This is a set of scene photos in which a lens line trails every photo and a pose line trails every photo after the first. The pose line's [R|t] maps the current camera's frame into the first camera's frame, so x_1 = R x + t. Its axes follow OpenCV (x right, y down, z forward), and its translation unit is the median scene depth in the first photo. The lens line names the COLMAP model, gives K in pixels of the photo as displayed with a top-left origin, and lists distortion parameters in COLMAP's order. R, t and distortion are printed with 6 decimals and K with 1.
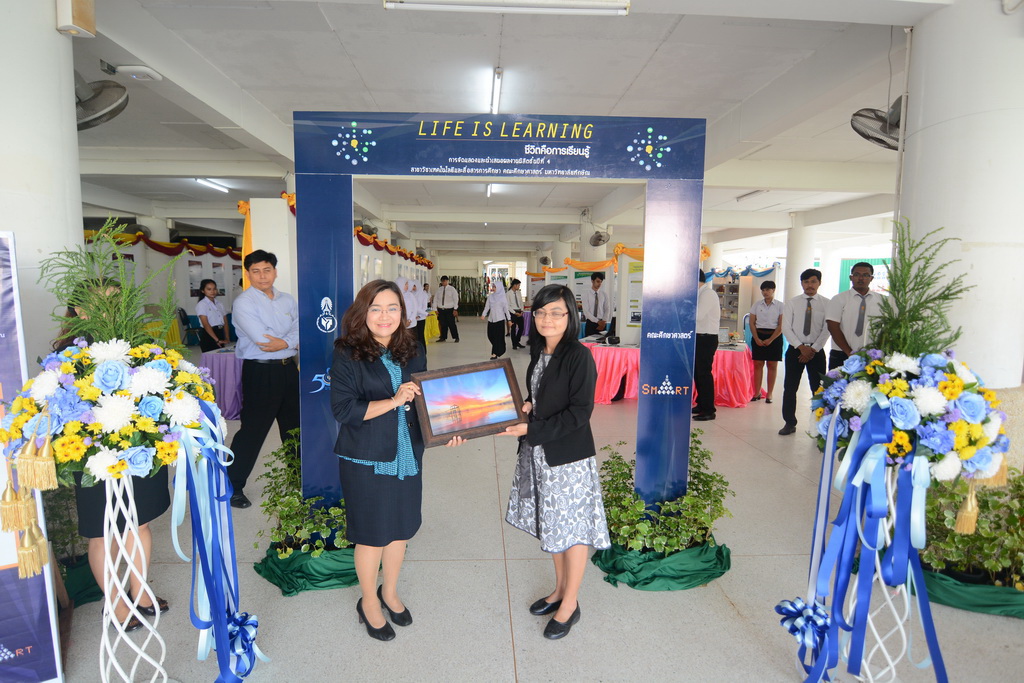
lens RADIAL K [[547.4, 0, 509.8], [0, 547.4, 351.0], [0, 0, 1]] dist [-0.011880, -0.006666]
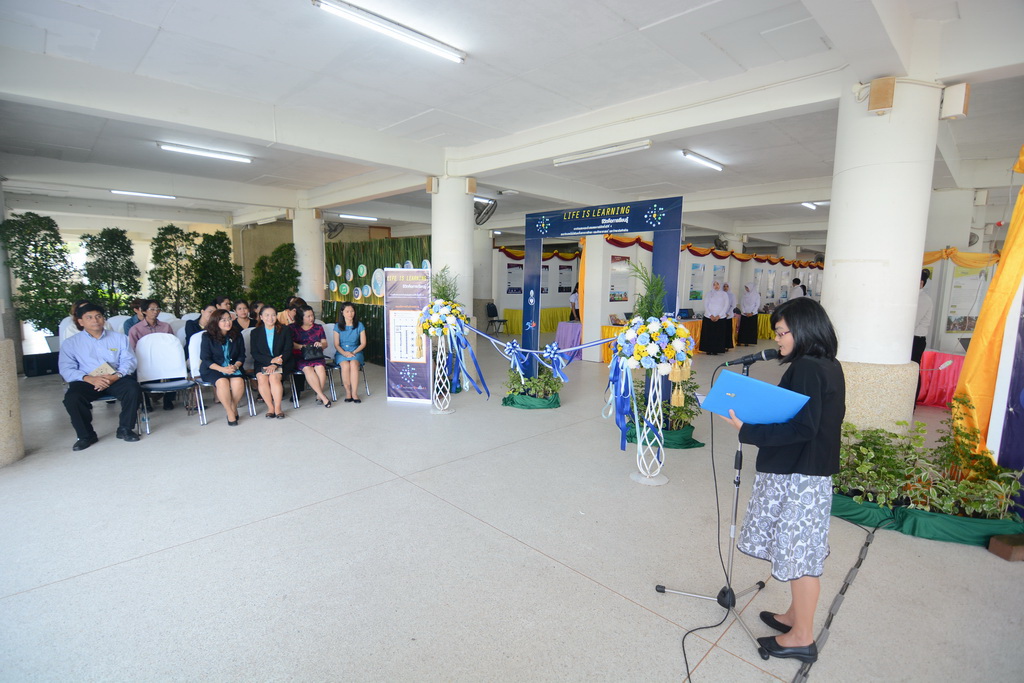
lens RADIAL K [[492.1, 0, 505.9], [0, 492.1, 346.6], [0, 0, 1]] dist [-0.009792, -0.008174]
pose [[0.665397, 0.102258, -0.739452, 1.238287], [-0.098695, 0.993928, 0.048637, 0.055930], [0.739936, 0.040617, 0.671450, -0.530591]]
